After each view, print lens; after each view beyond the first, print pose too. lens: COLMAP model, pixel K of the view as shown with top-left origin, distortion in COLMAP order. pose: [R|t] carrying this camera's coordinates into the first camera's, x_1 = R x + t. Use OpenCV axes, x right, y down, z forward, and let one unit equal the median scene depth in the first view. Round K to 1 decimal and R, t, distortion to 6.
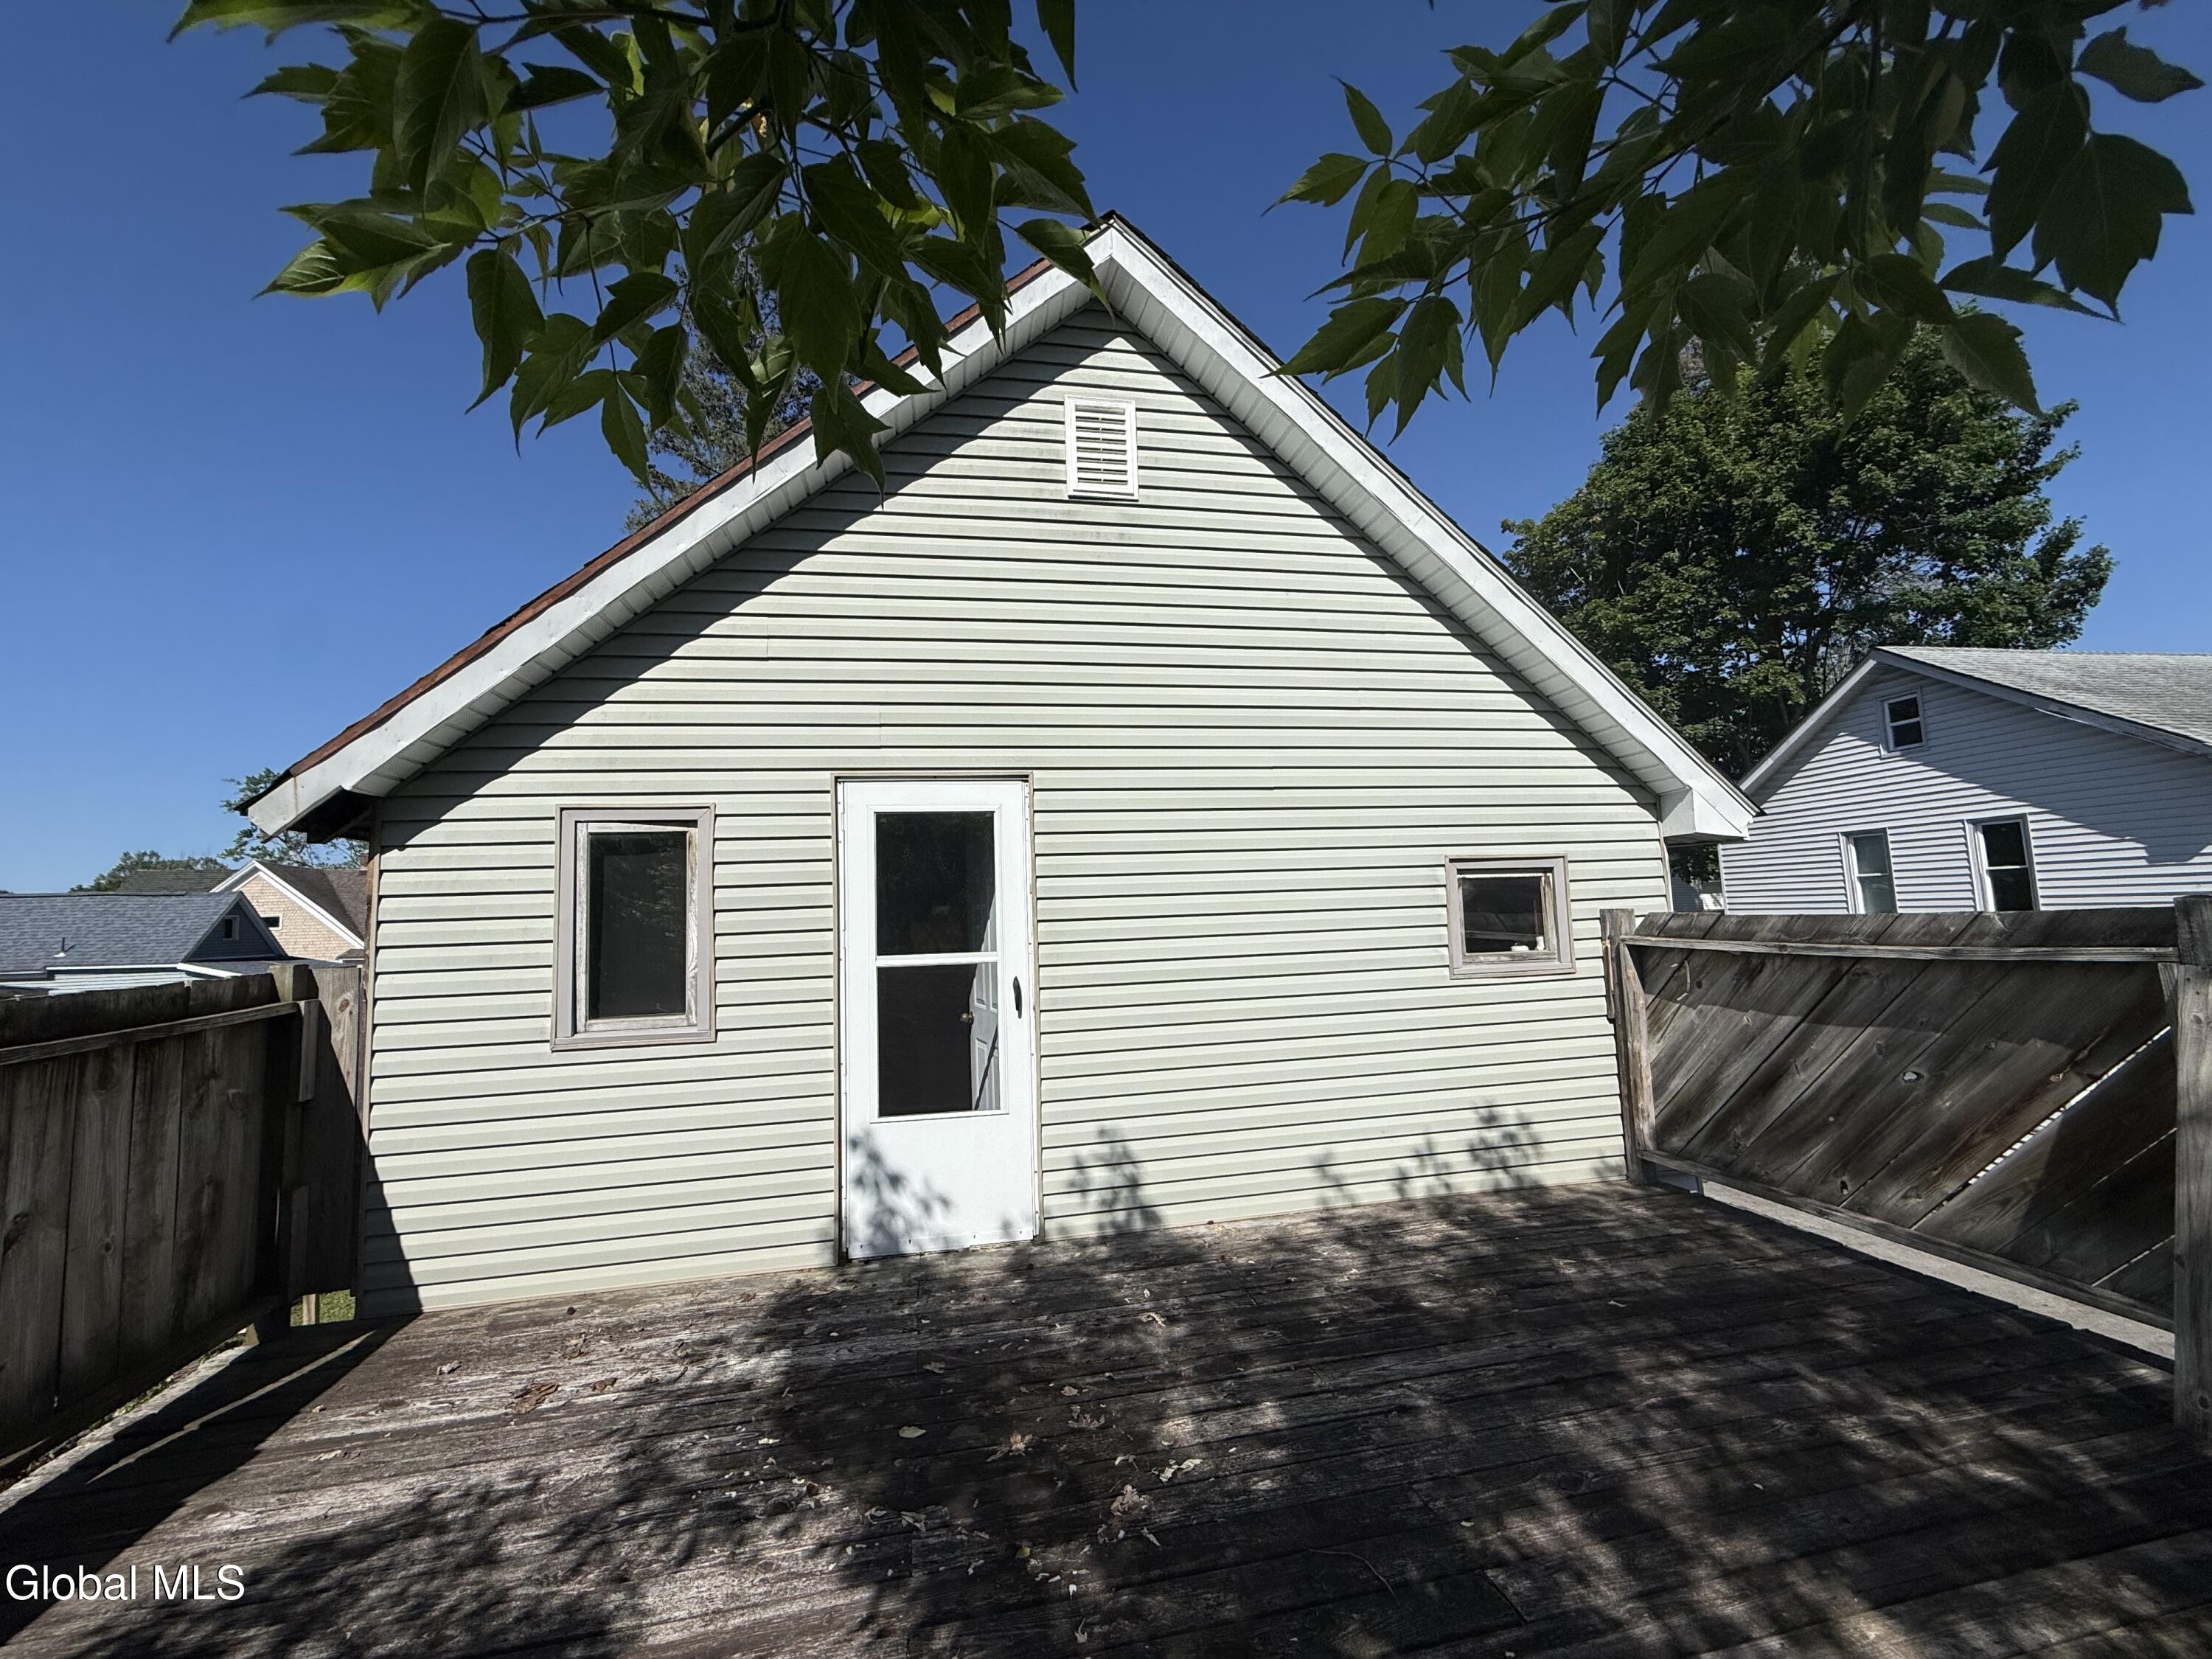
lens RADIAL K [[880.6, 0, 1101.2], [0, 880.6, 828.0], [0, 0, 1]] dist [-0.011565, 0.000478]
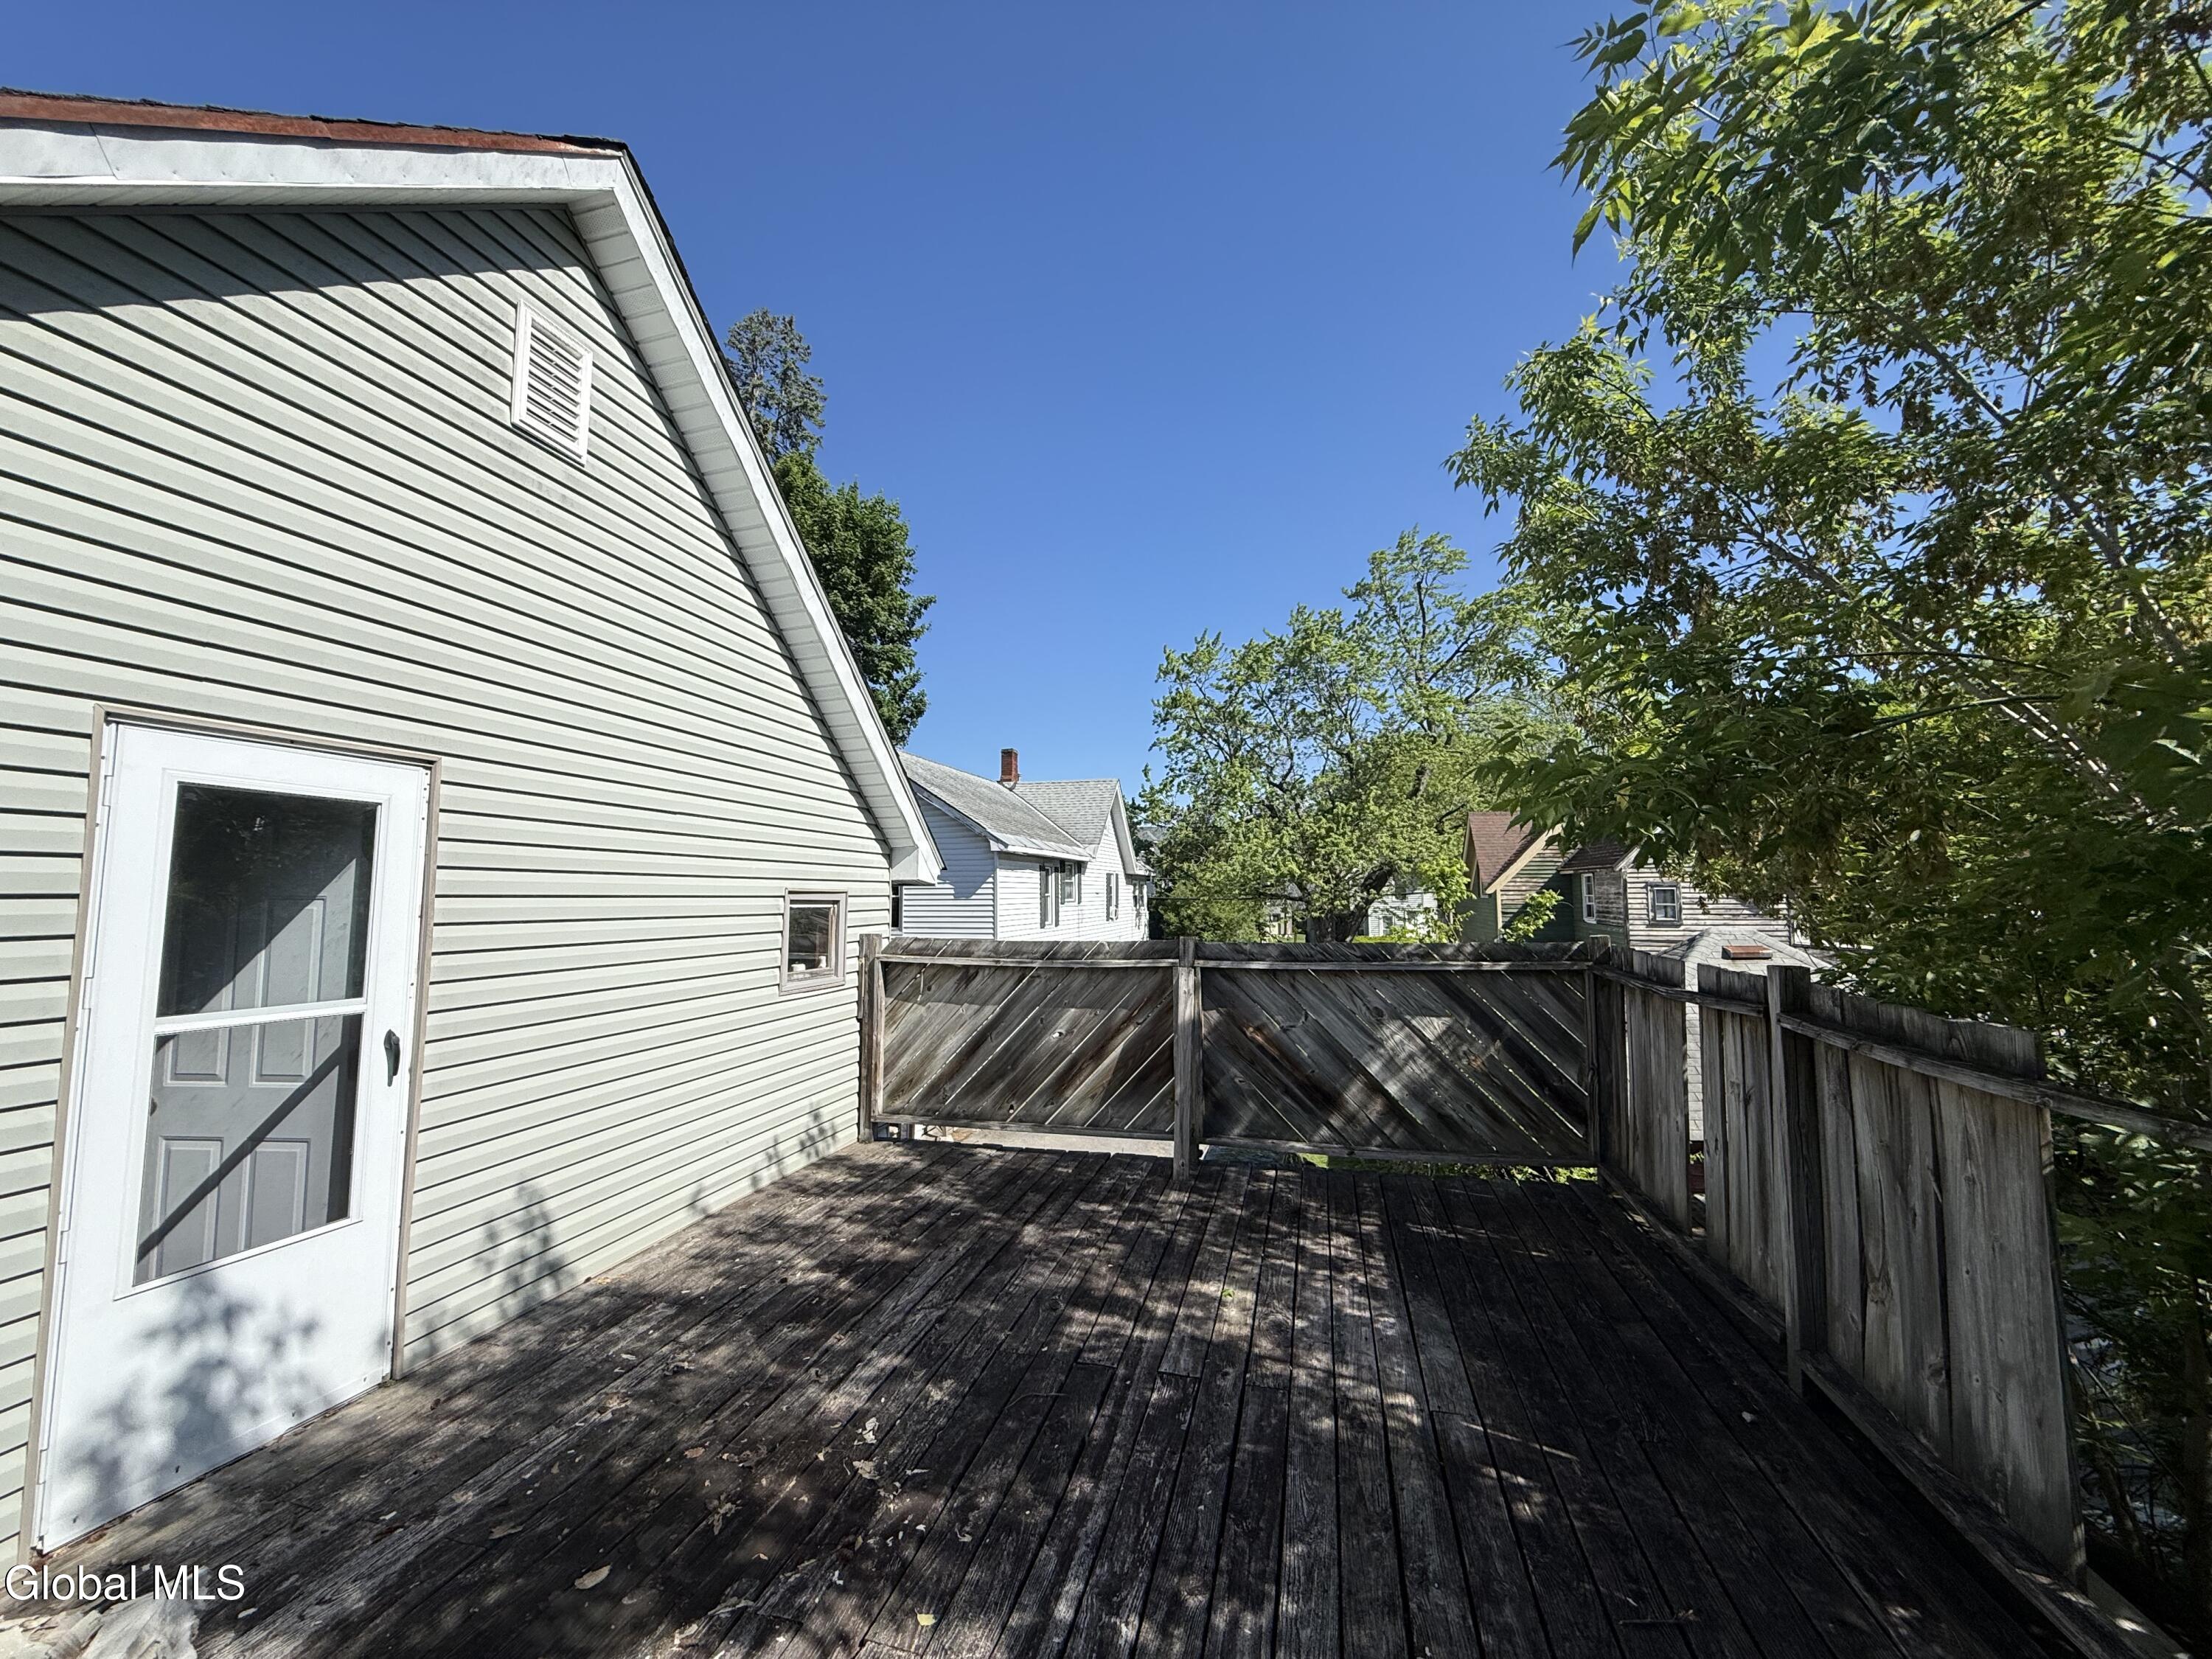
lens RADIAL K [[880.6, 0, 1102.7], [0, 880.6, 830.3], [0, 0, 1]] dist [-0.011565, 0.000478]
pose [[0.416271, 0.103636, 0.903315, -0.493894], [-0.099571, 0.992704, -0.068007, -0.006948], [-0.903772, -0.061634, 0.423553, 0.147563]]
